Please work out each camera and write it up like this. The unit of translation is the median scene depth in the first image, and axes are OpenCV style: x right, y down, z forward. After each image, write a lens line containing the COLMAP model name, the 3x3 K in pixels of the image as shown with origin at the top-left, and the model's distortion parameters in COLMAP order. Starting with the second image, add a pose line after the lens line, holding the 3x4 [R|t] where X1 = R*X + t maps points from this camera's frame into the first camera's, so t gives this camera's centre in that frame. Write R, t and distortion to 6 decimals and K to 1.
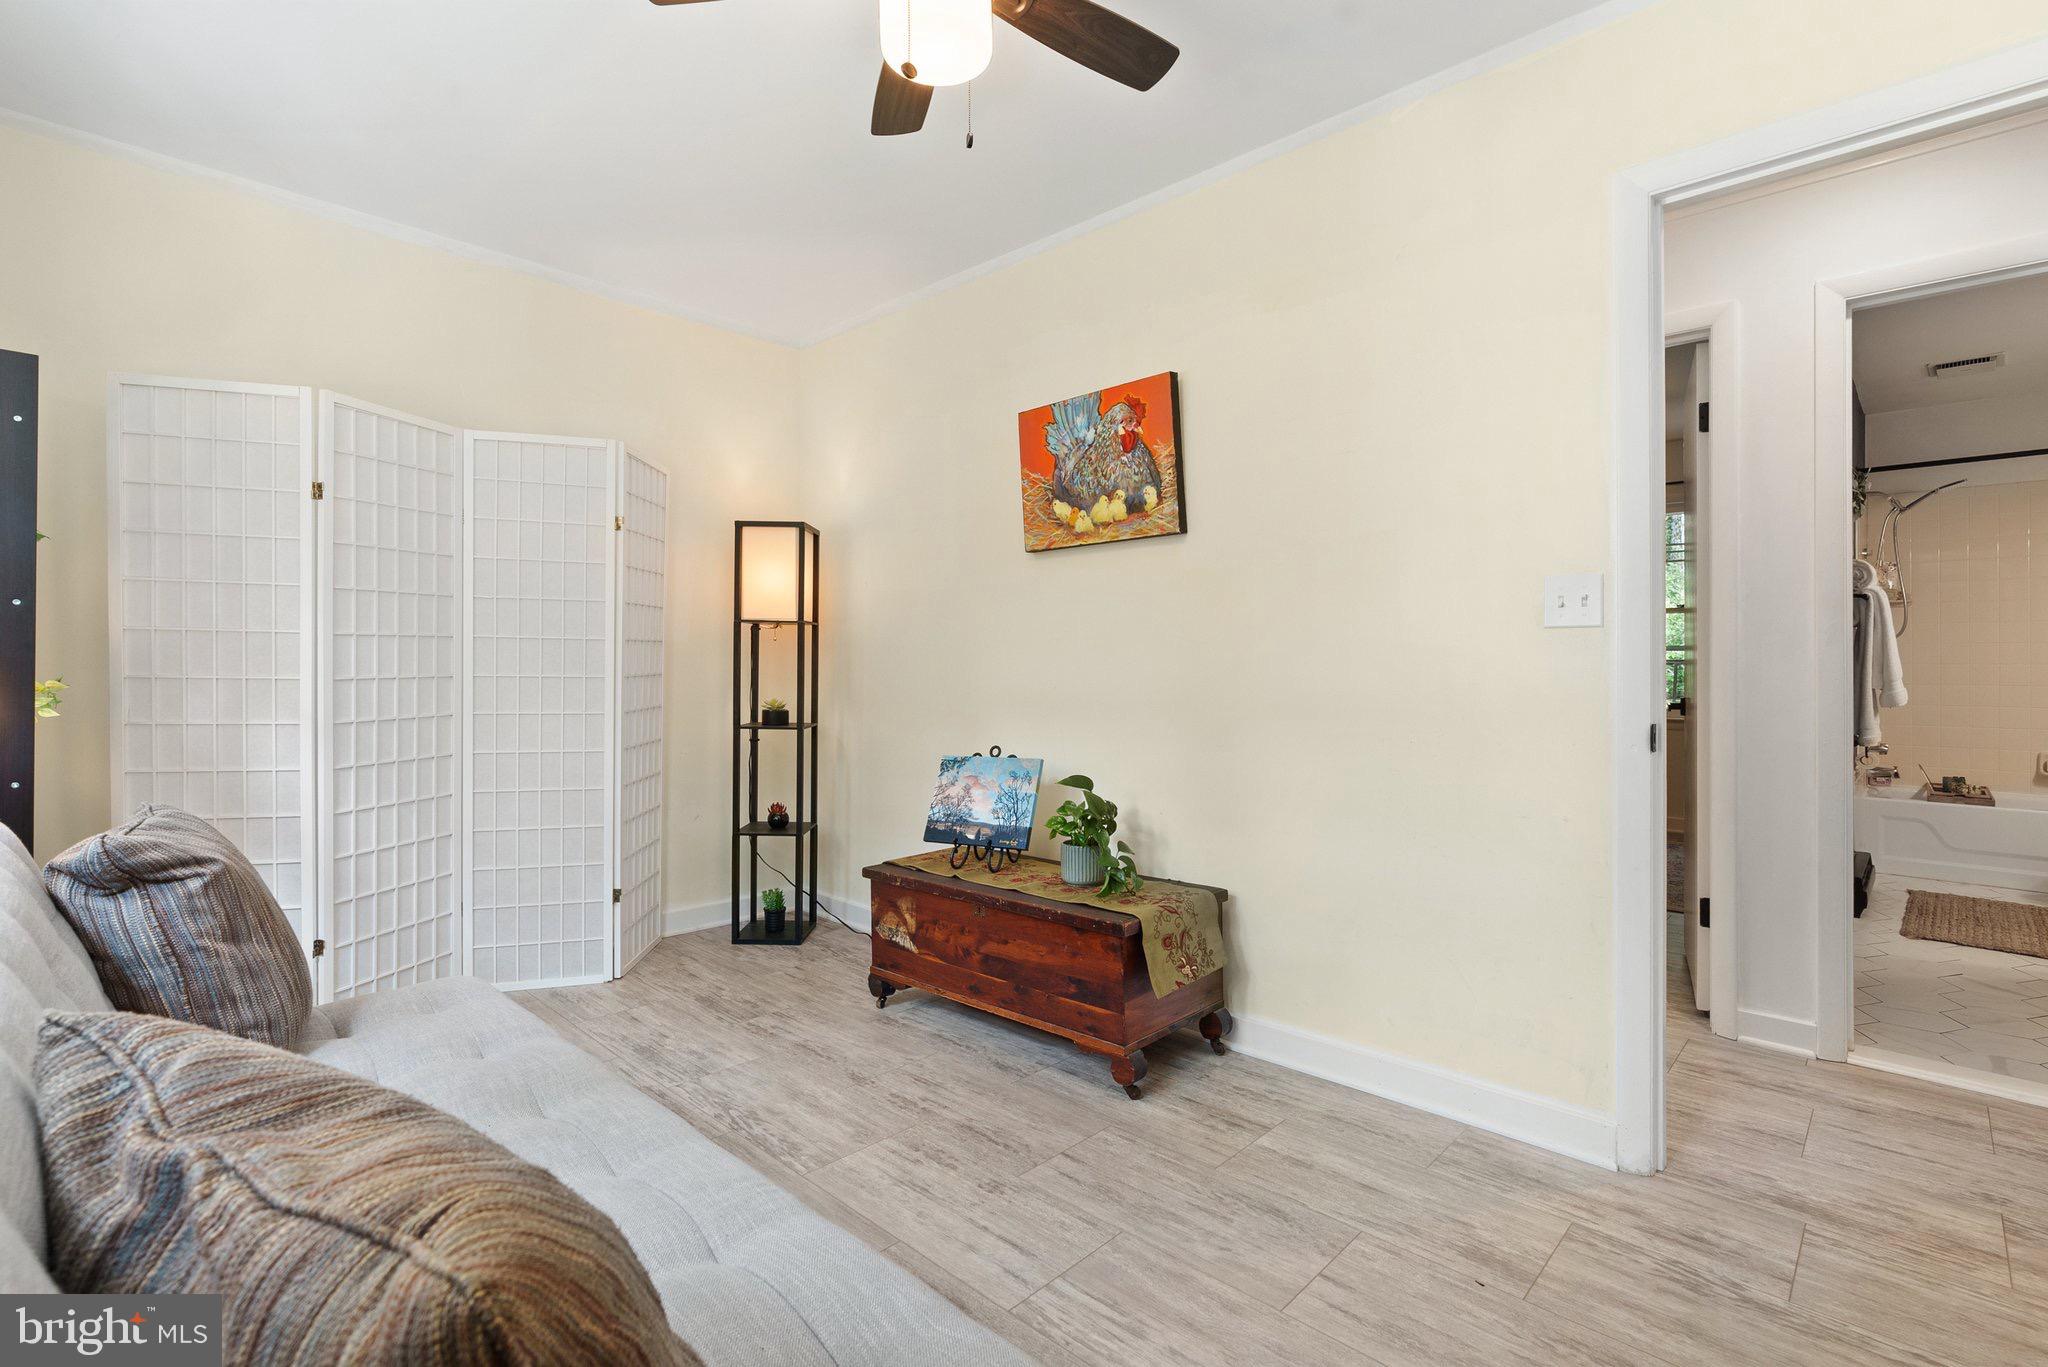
lens RADIAL K [[963.6, 0, 1027.7], [0, 963.6, 652.2], [0, 0, 1]] dist [-0.001963, -0.000339]
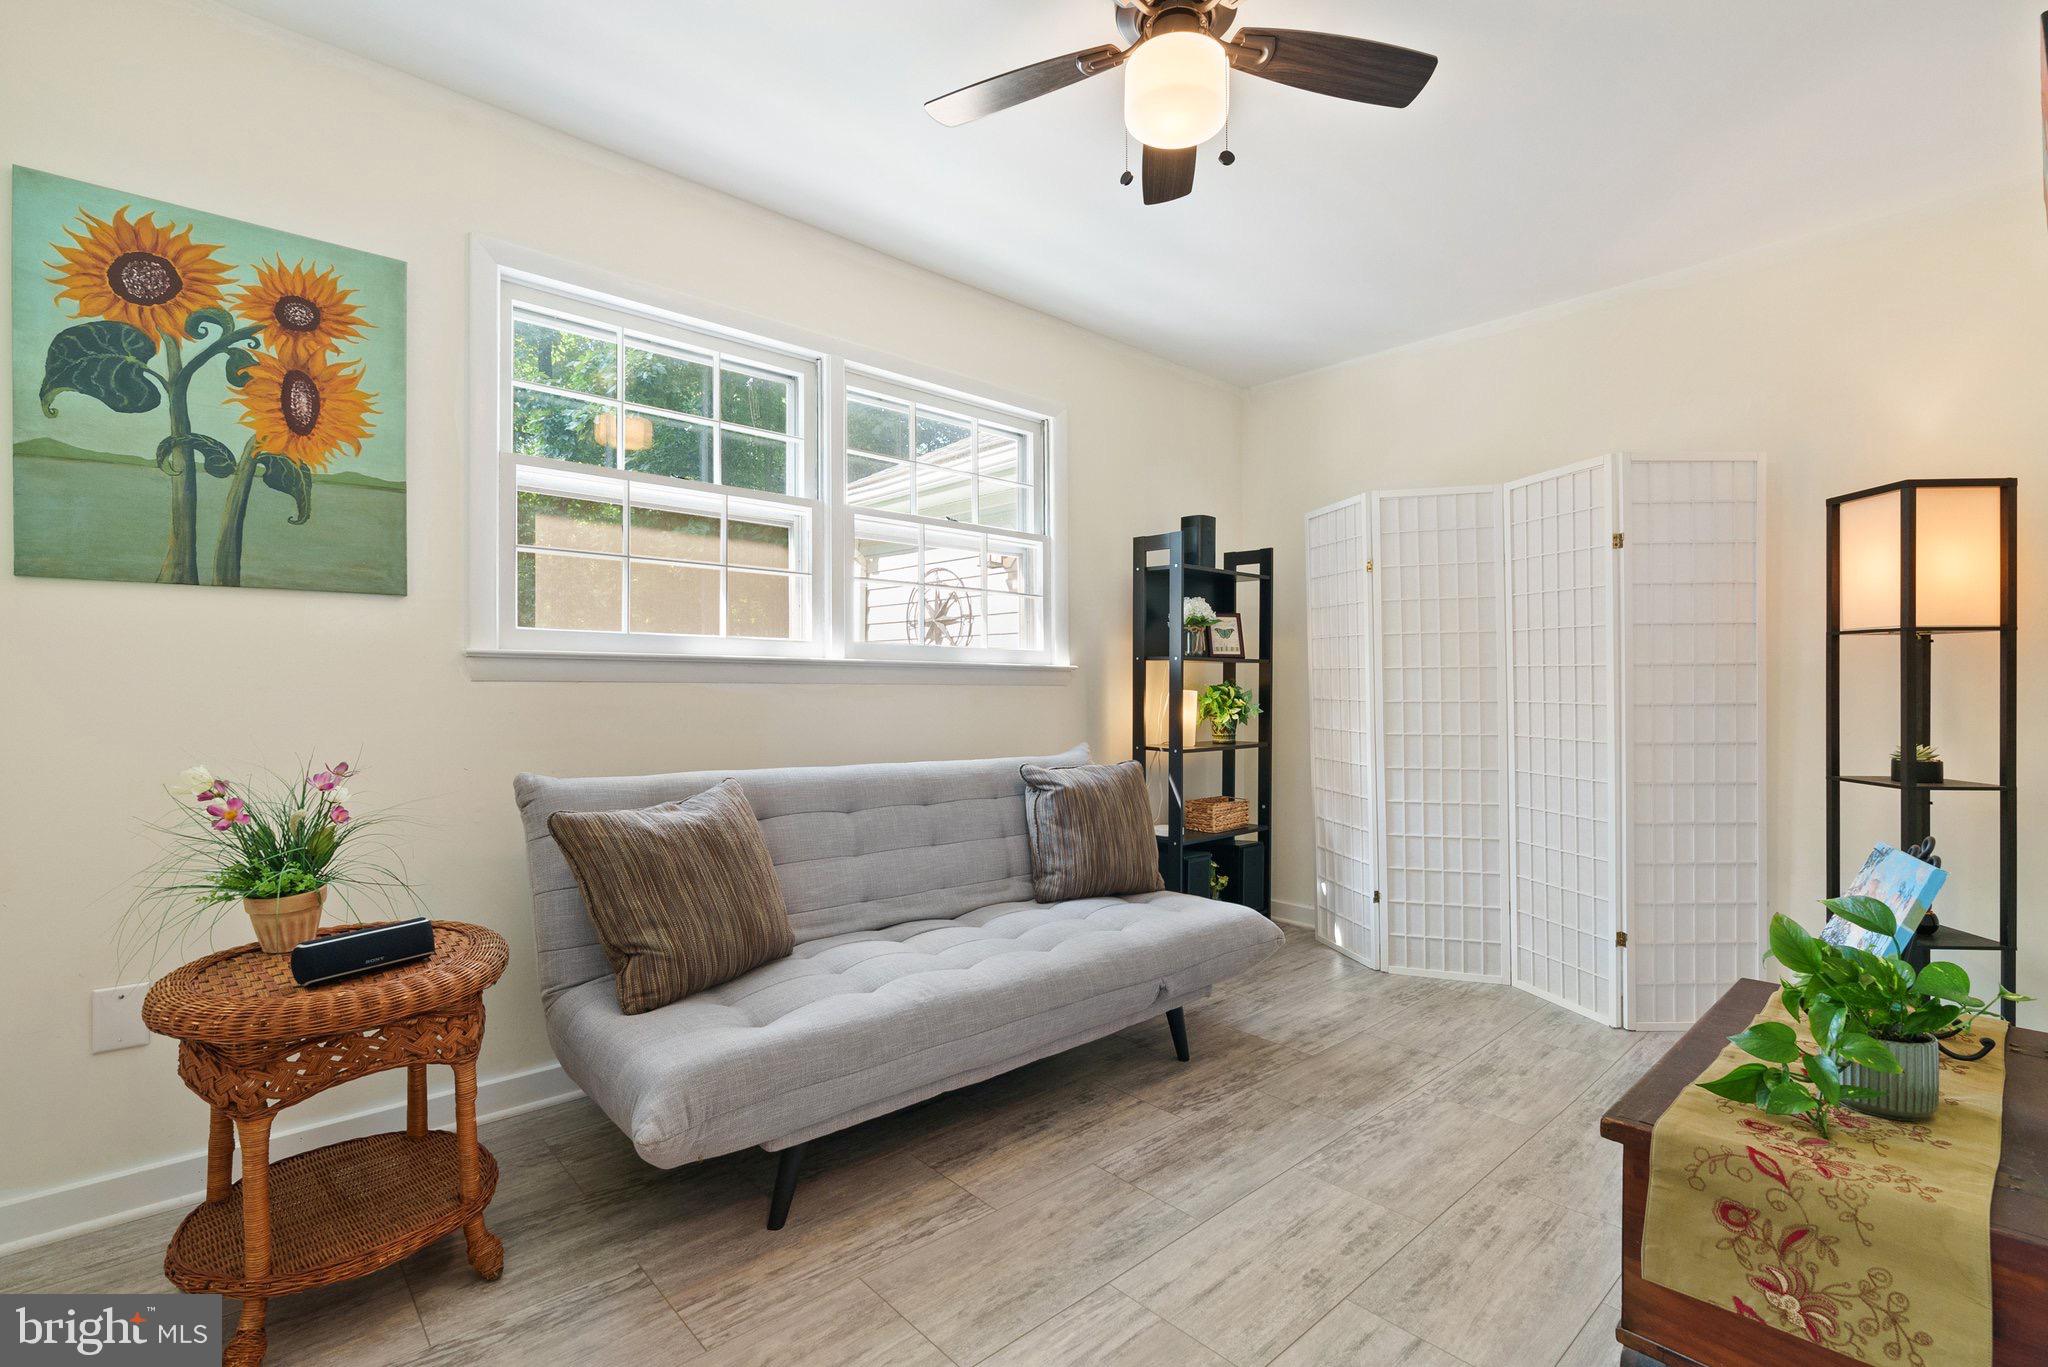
lens RADIAL K [[926.6, 0, 1024.0], [0, 926.6, 683.5], [0, 0, 1]] dist [-0.002487, -0.000014]
pose [[-0.074294, -0.007539, -0.997208, 0.803060], [0.007527, 0.999939, -0.008120, 0.012007], [0.997208, -0.008109, -0.074233, 0.768429]]
